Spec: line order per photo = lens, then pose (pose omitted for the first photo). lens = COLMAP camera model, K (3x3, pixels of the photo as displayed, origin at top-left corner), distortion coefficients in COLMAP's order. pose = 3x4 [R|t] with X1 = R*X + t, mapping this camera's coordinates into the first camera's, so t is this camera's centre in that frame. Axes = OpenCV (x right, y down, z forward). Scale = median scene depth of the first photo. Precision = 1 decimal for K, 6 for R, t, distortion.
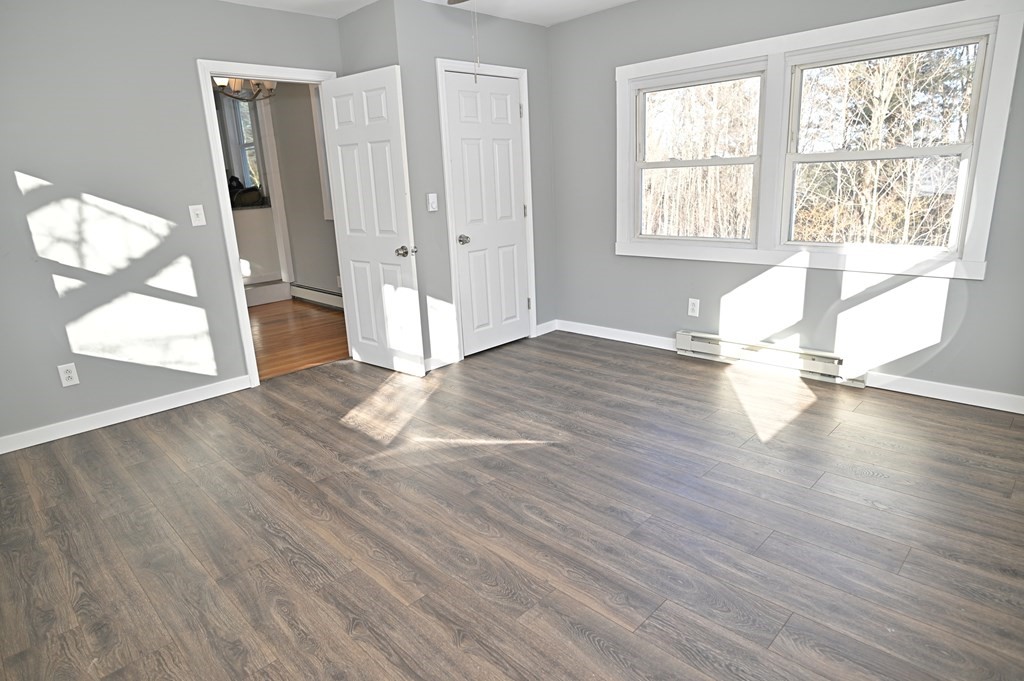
lens RADIAL K [[590.7, 0, 509.5], [0, 590.7, 339.9], [0, 0, 1]] dist [-0.045067, 0.024542]
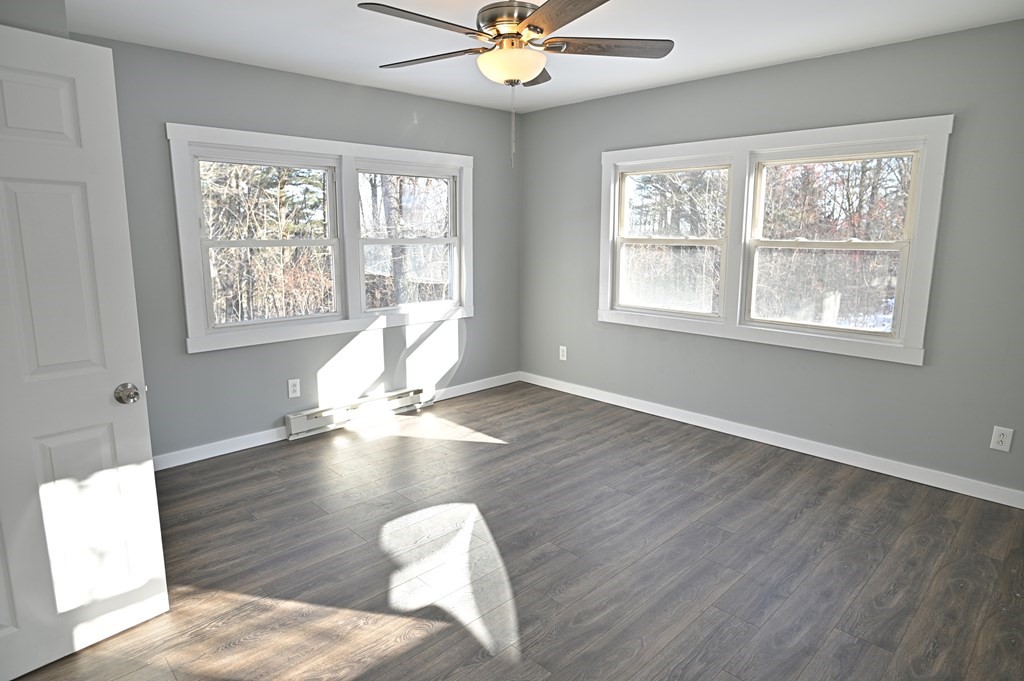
lens RADIAL K [[590.7, 0, 509.5], [0, 590.7, 339.9], [0, 0, 1]] dist [-0.045067, 0.024542]
pose [[0.009417, -0.131837, 0.991227, -0.813085], [0.262323, 0.956879, 0.124777, -0.204080], [-0.964934, 0.258846, 0.043595, 0.755611]]
